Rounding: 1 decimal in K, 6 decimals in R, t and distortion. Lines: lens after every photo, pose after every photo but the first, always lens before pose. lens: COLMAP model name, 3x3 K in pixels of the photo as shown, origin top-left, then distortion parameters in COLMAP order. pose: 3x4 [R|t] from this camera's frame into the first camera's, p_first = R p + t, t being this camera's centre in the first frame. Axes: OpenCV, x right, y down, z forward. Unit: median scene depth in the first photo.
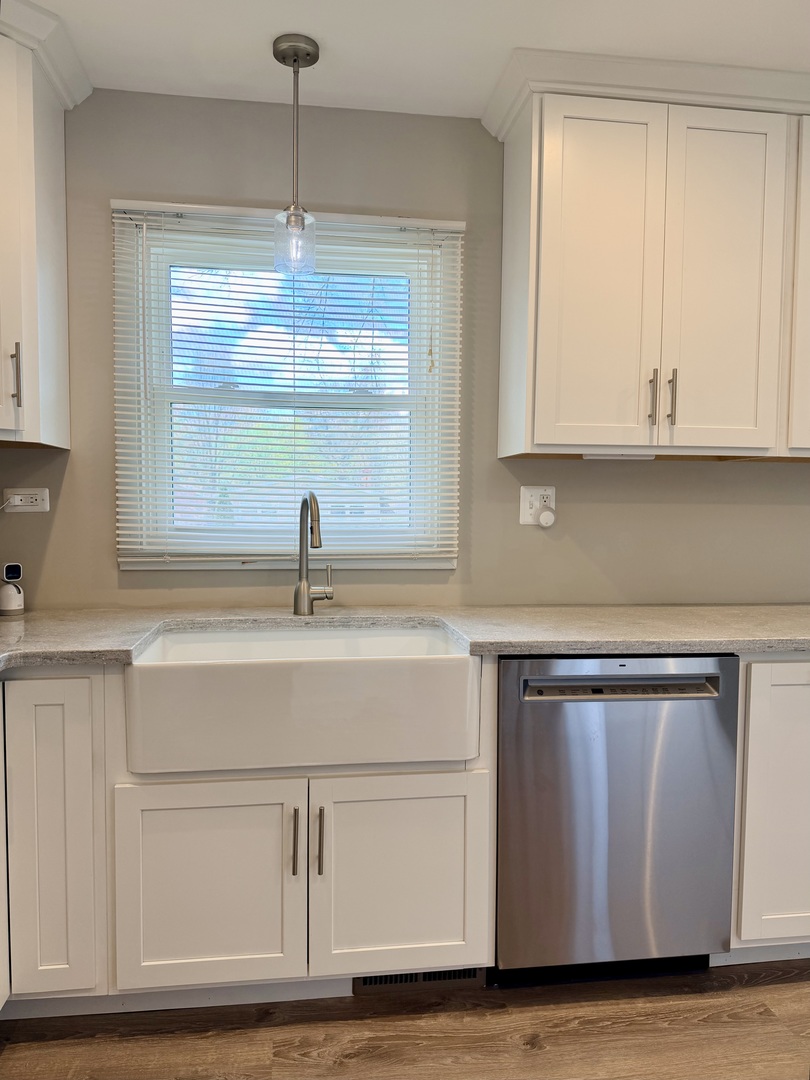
lens RADIAL K [[804.4, 0, 405.5], [0, 804.4, 541.3], [0, 0, 1]] dist [0.014592, -0.016173]
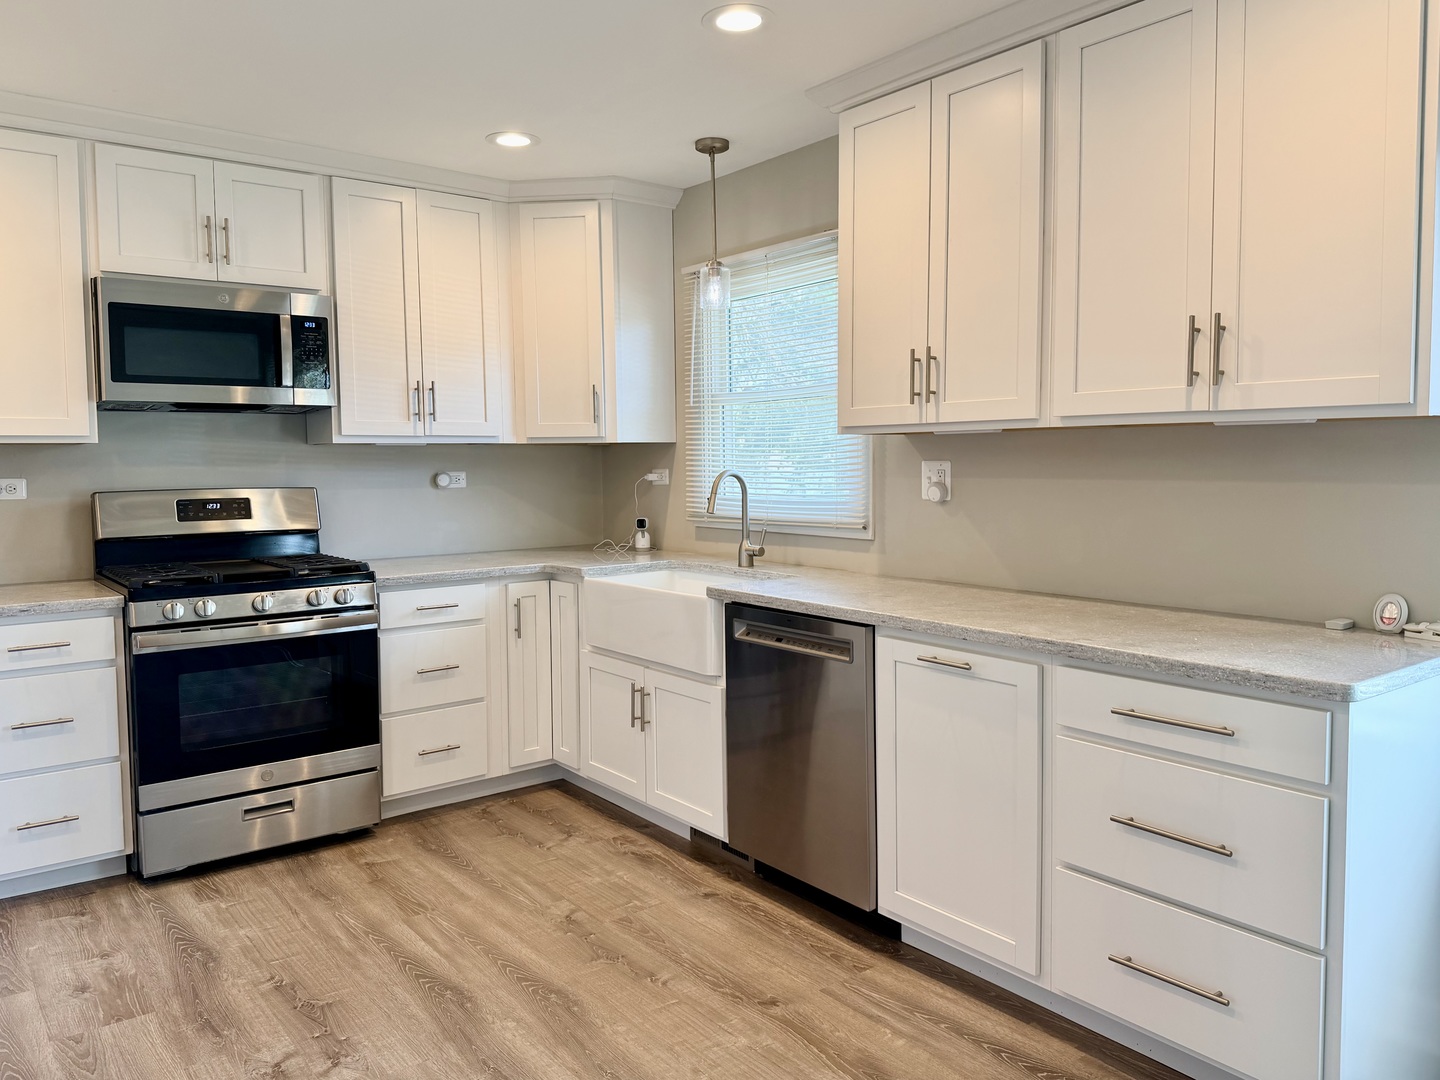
lens RADIAL K [[1072.6, 0, 718.9], [0, 1072.6, 529.0], [0, 0, 1]] dist [0.014592, -0.016173]
pose [[0.485833, 0.045560, -0.872863, 1.368894], [-0.033767, 0.998873, 0.033342, -0.023773], [0.873399, 0.013276, 0.486824, 0.133768]]
